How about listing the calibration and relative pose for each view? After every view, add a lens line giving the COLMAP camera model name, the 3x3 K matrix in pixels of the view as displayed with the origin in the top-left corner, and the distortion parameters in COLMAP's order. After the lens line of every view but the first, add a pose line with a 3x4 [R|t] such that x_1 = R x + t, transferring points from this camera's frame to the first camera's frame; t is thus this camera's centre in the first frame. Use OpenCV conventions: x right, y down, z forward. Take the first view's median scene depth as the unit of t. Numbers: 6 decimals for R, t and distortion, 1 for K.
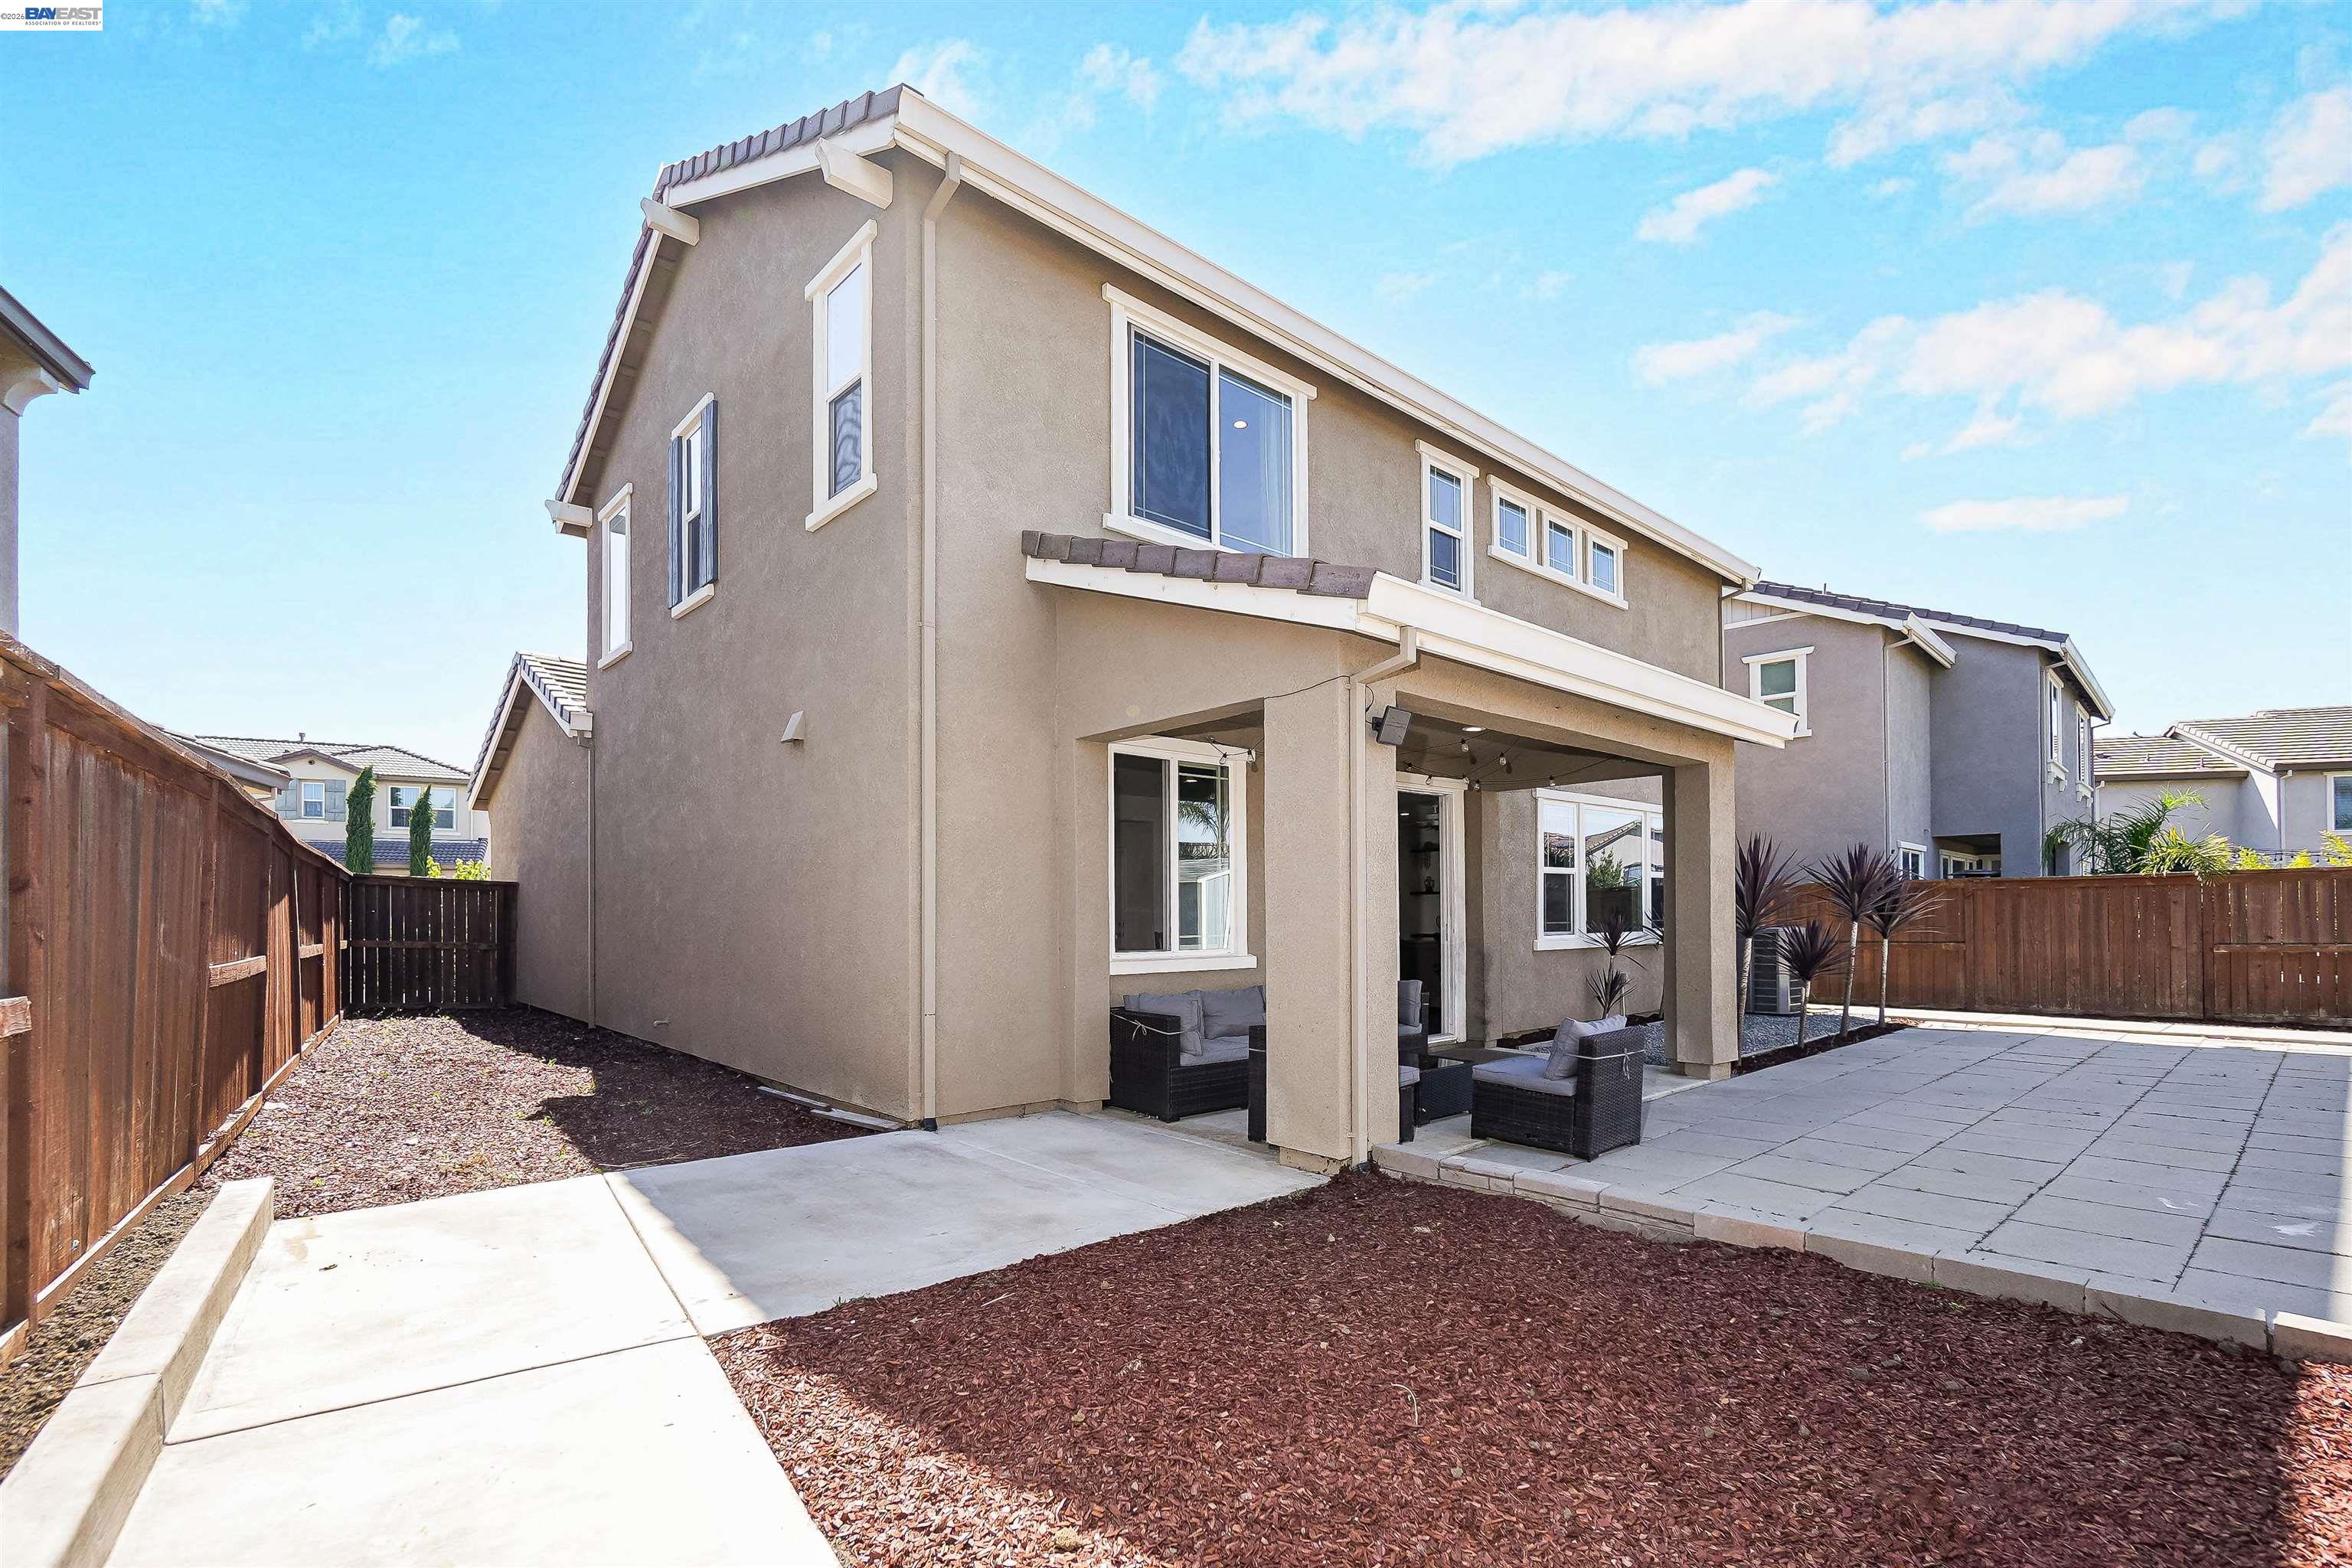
lens RADIAL K [[1042.0, 0, 1172.7], [0, 1042.0, 906.9], [0, 0, 1]] dist [0.002051, 0.000429]
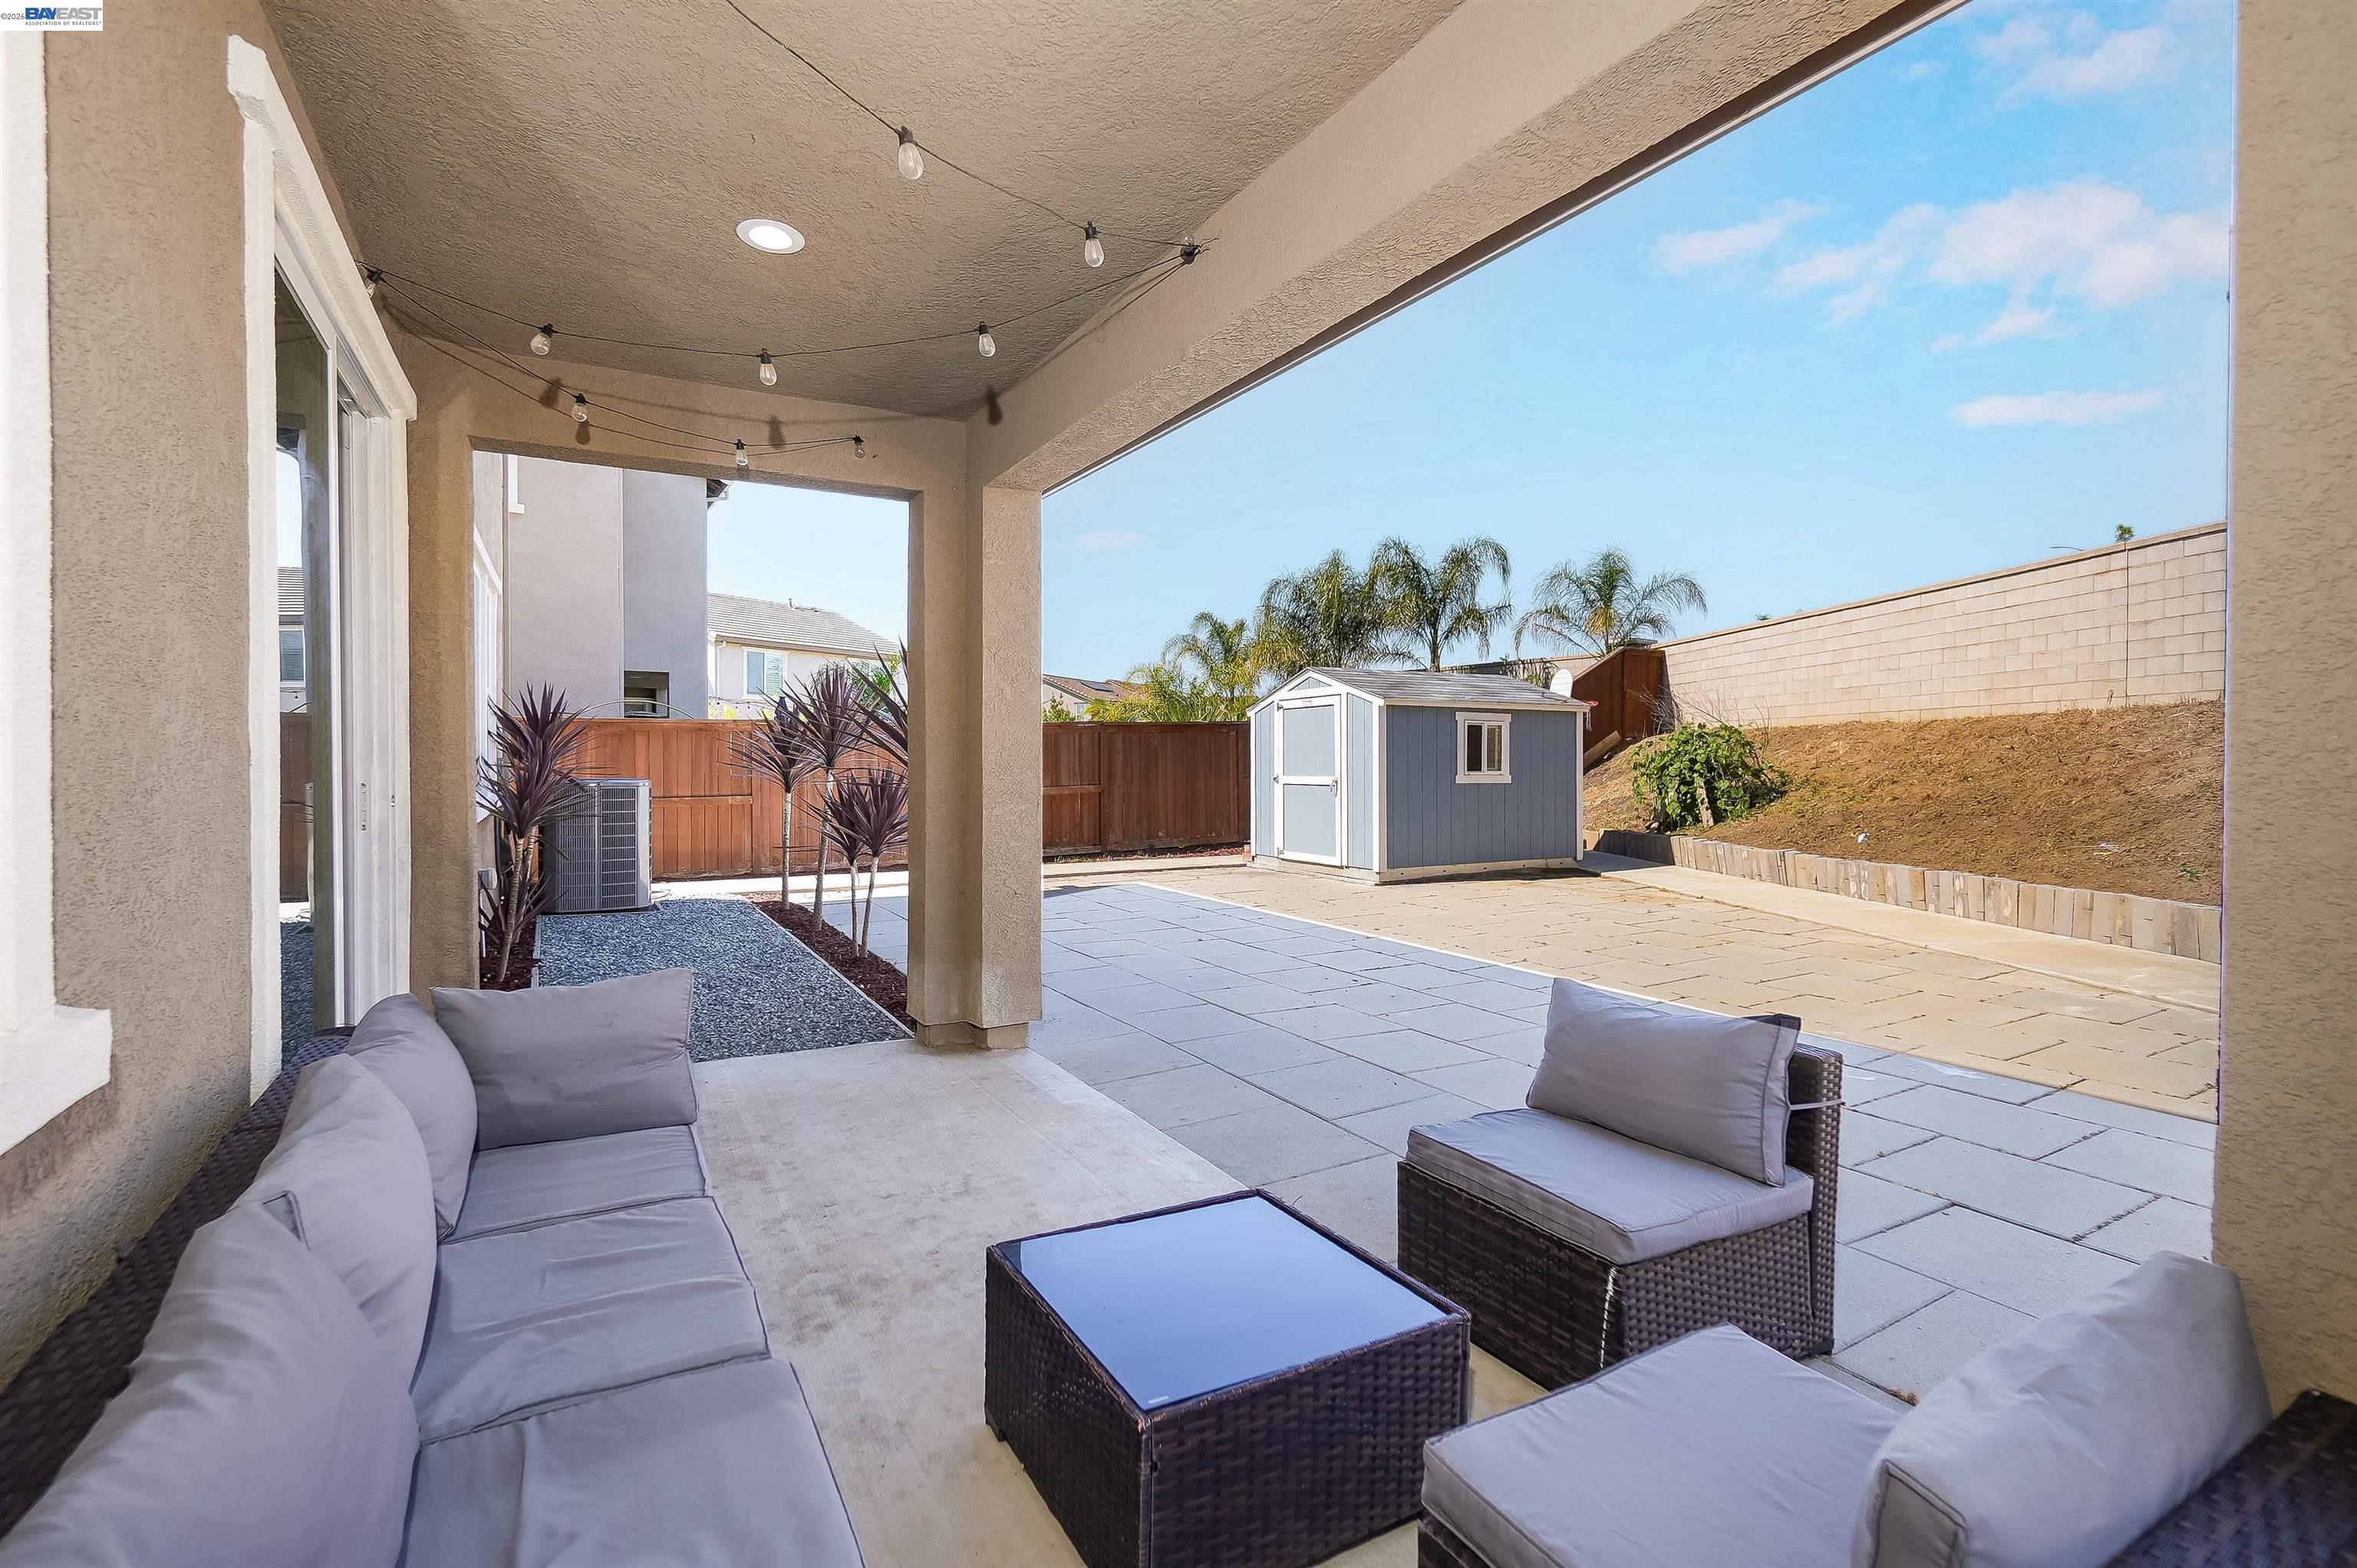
lens RADIAL K [[1068.8, 0, 1176.5], [0, 1068.8, 761.8], [0, 0, 1]] dist [-0.012376, 0.012318]
pose [[0.193238, 0.005243, 0.981138, -0.034786], [-0.011205, 0.999932, -0.003137, 0.007442], [-0.981088, -0.010387, 0.193284, 0.600738]]
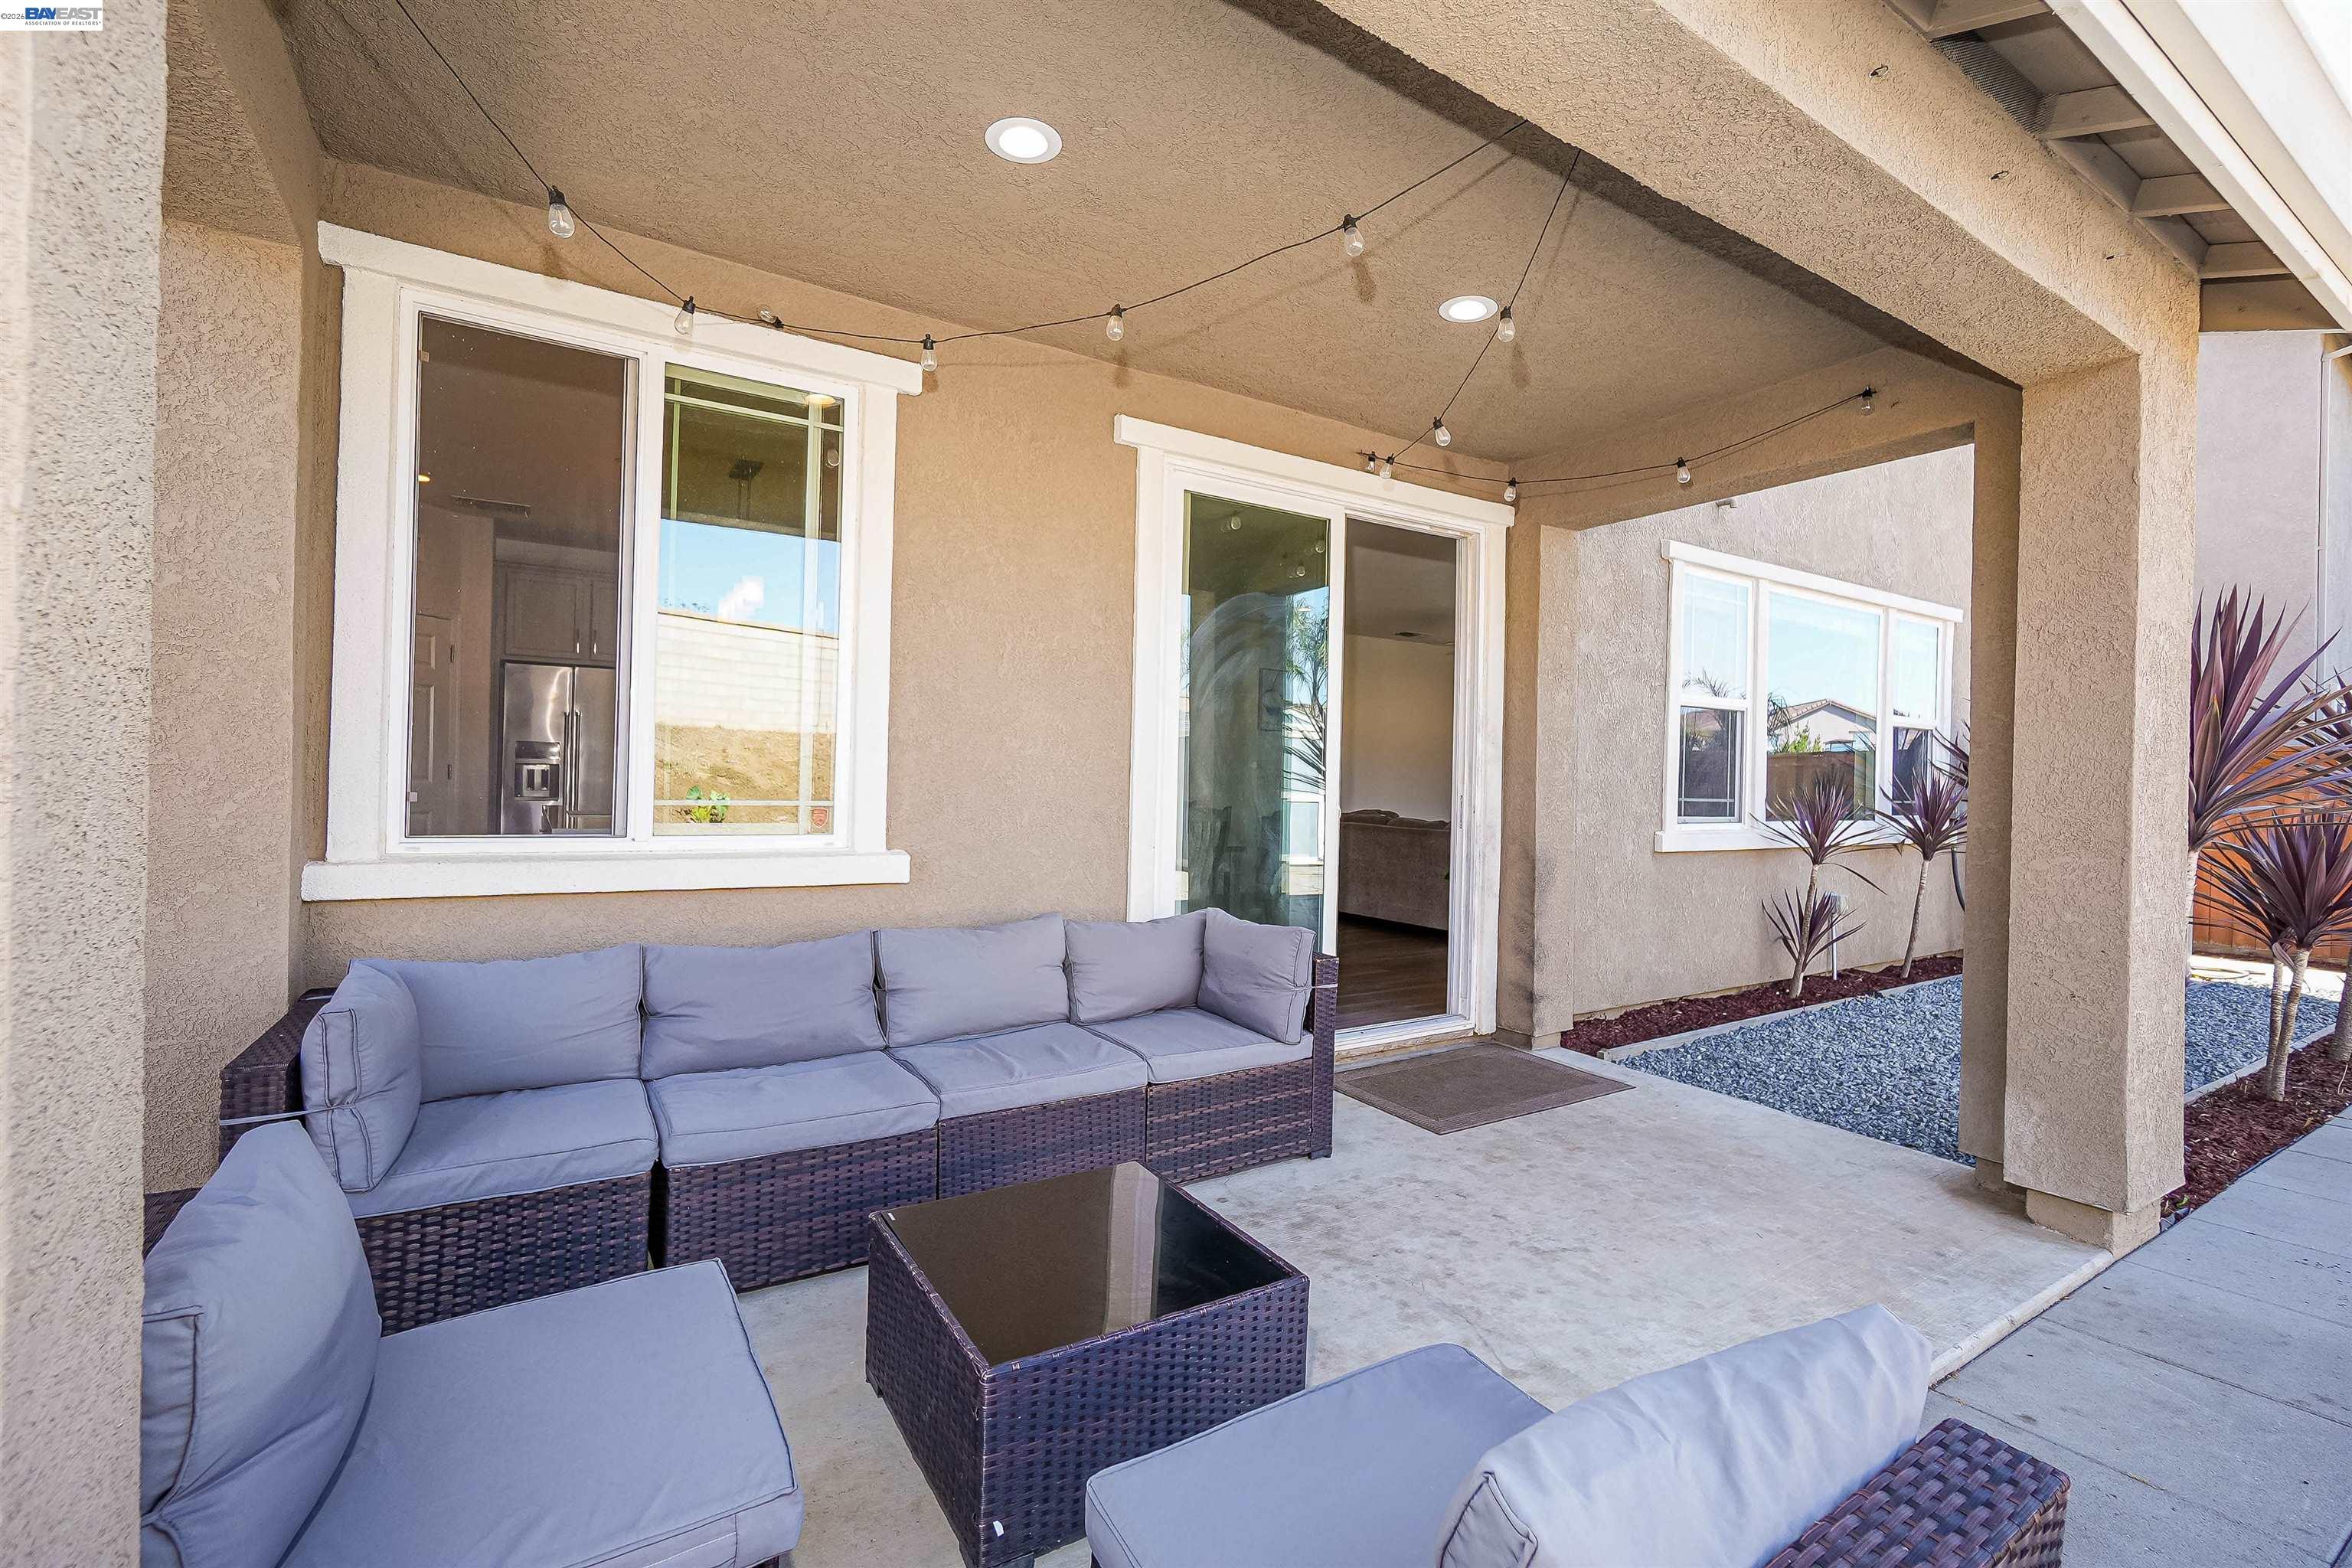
lens RADIAL K [[1017.6, 0, 1176.0], [0, 1017.6, 784.0], [0, 0, 1]] dist [-0.001433, -0.000278]
pose [[0.987554, 0.028826, -0.154613, 0.184327], [-0.027142, 0.999547, 0.012993, 0.007843], [0.154918, -0.008635, 0.987890, 0.451803]]
